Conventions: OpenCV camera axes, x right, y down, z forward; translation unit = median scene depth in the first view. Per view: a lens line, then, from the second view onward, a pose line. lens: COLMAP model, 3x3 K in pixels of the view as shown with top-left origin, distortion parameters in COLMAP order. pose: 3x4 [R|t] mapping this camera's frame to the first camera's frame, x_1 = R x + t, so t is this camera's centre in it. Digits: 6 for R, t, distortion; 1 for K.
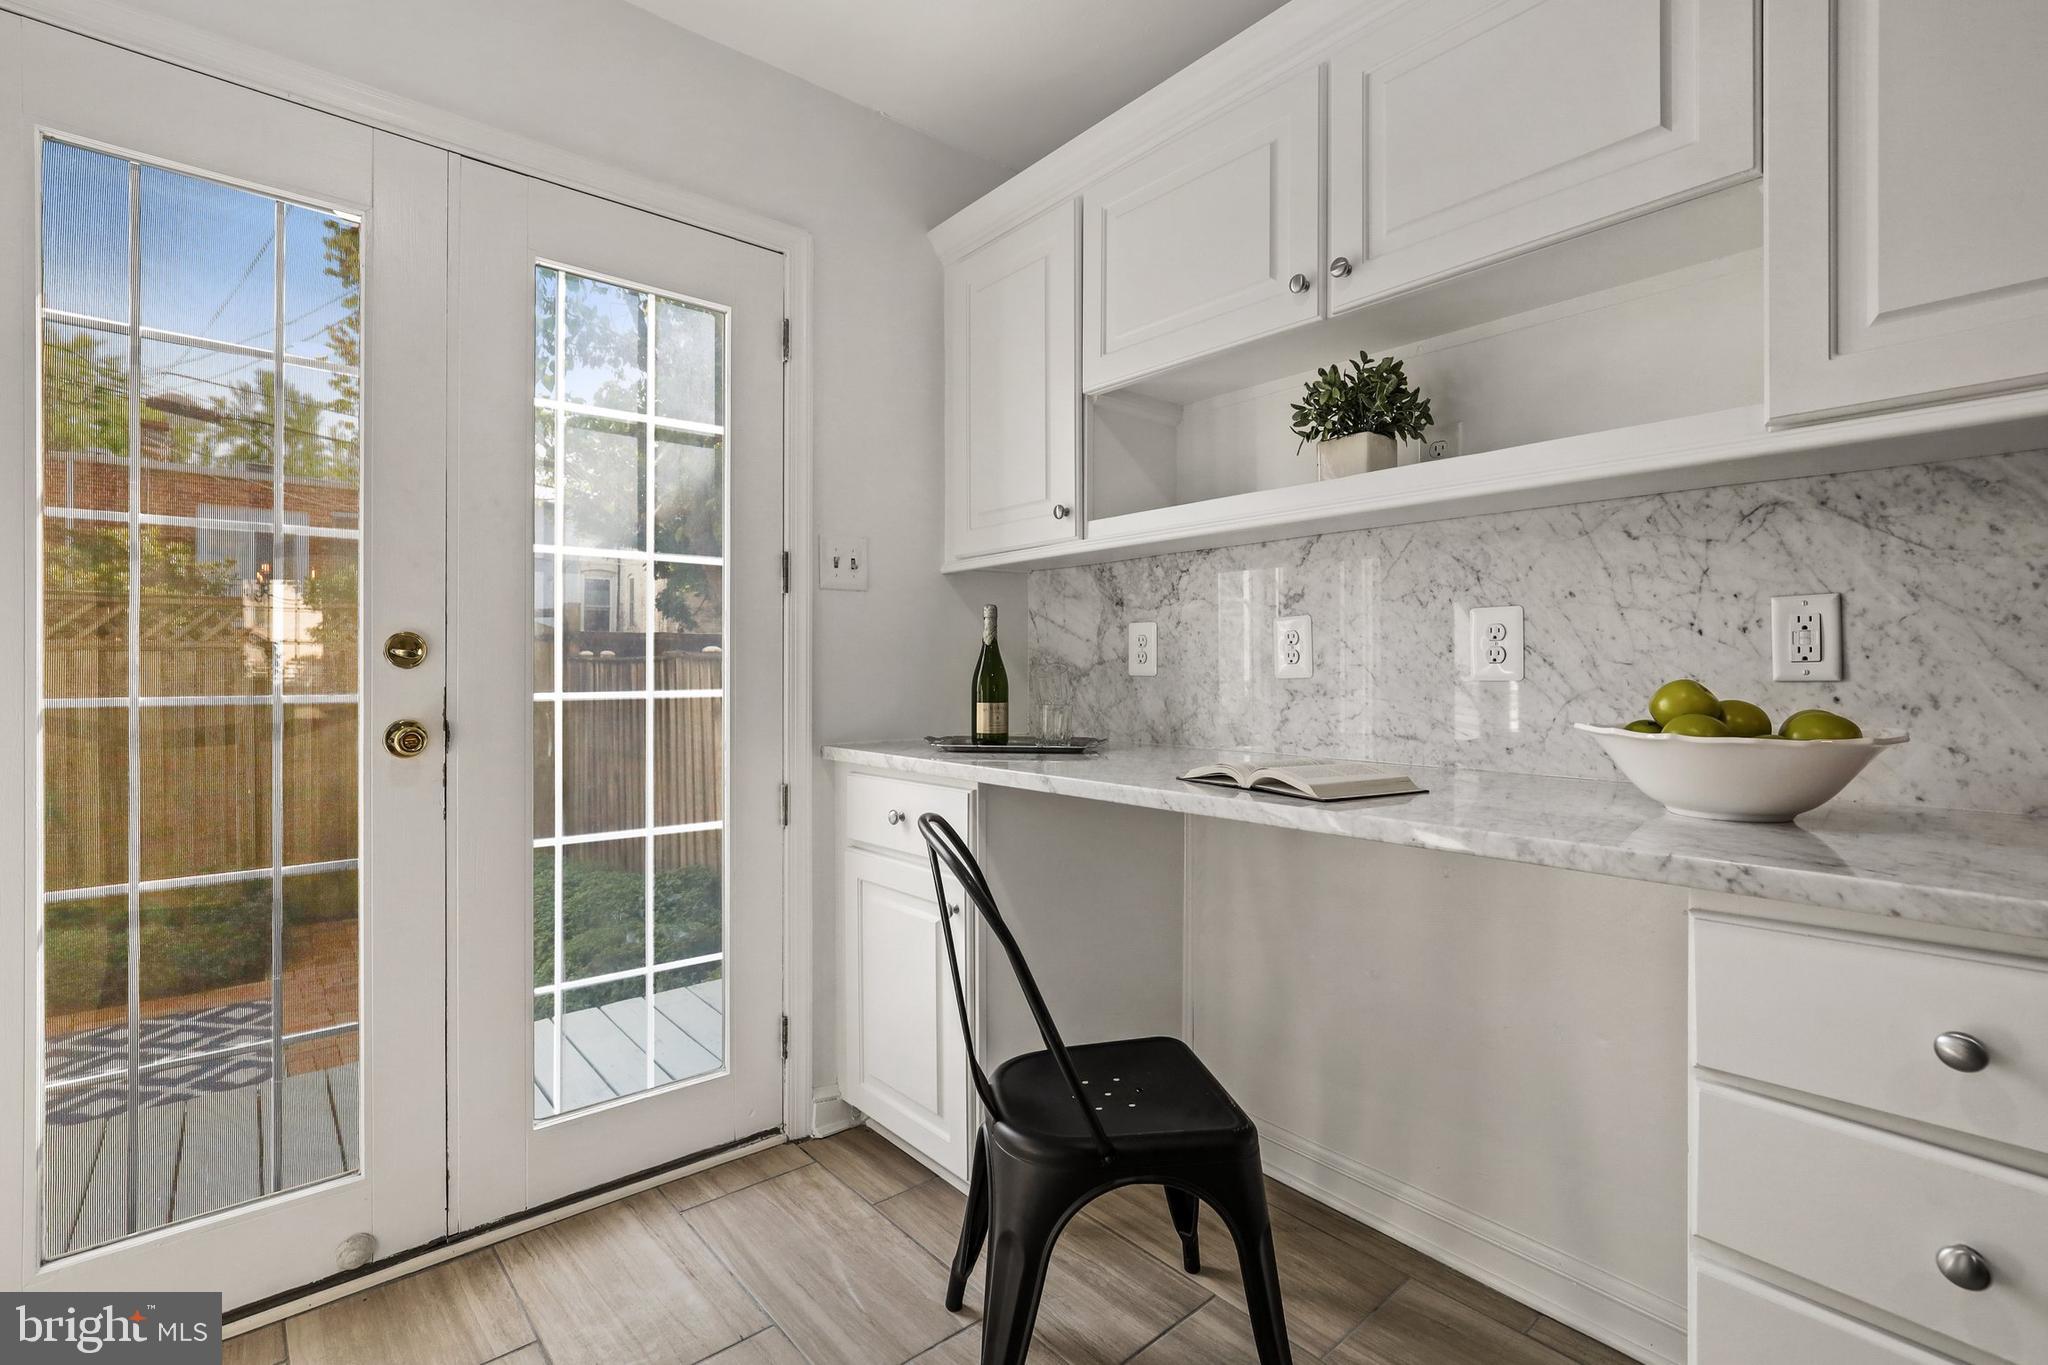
lens RADIAL K [[930.4, 0, 1006.1], [0, 930.4, 664.8], [0, 0, 1]] dist [-0.017275, 0.006183]
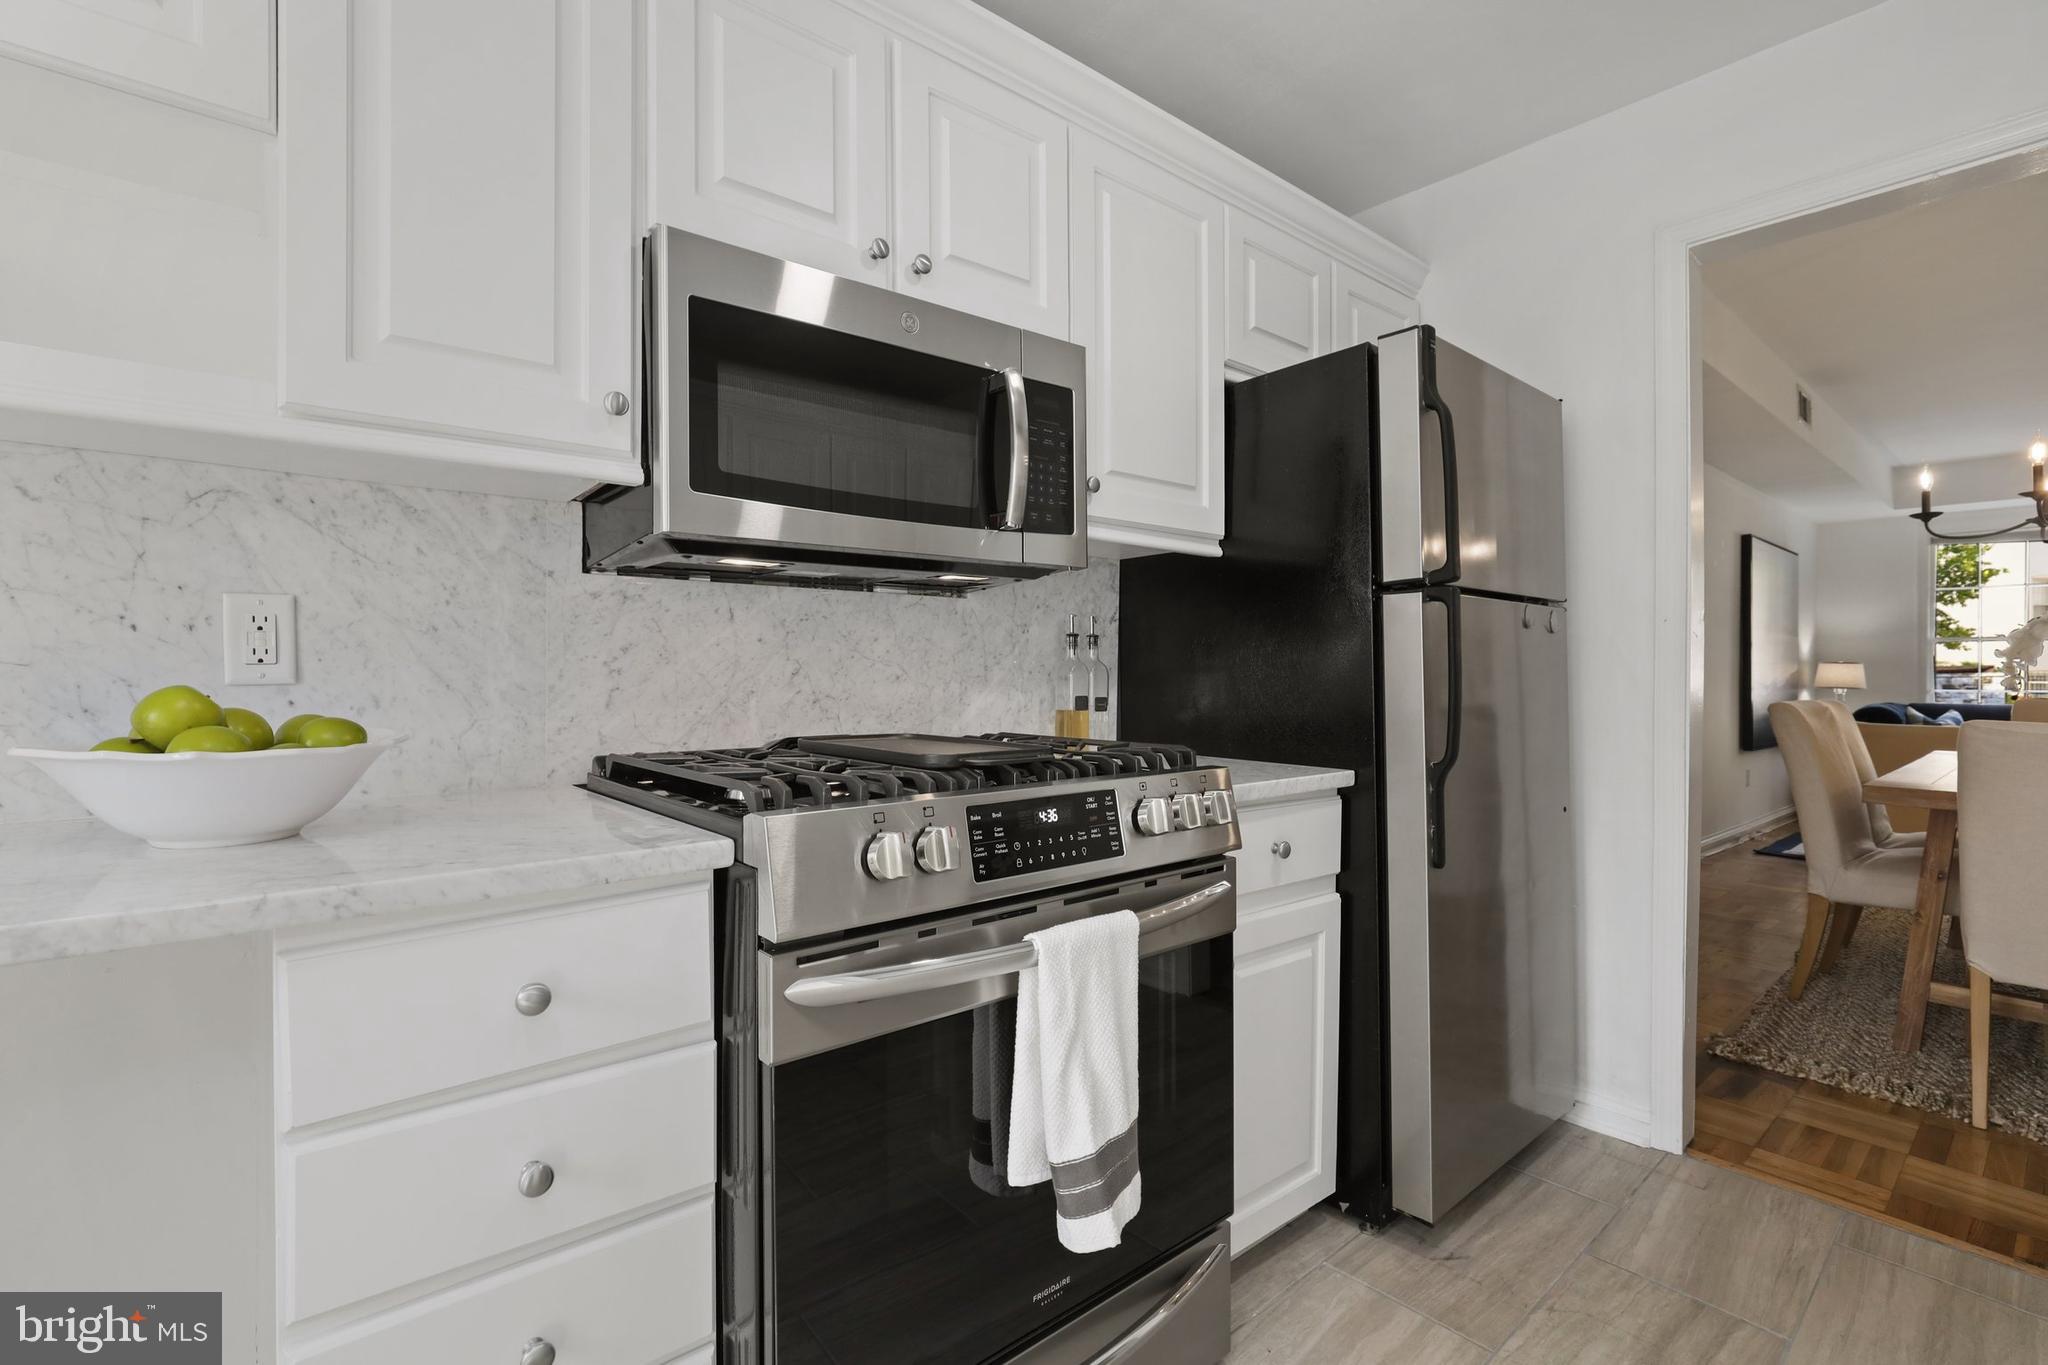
lens RADIAL K [[930.4, 0, 1026.9], [0, 930.4, 676.4], [0, 0, 1]] dist [-0.017275, 0.006183]
pose [[-0.004568, -0.007243, 0.999963, -0.068191], [-0.008689, 0.999936, 0.007203, -0.003767], [-0.999952, -0.008656, -0.004631, 0.169322]]
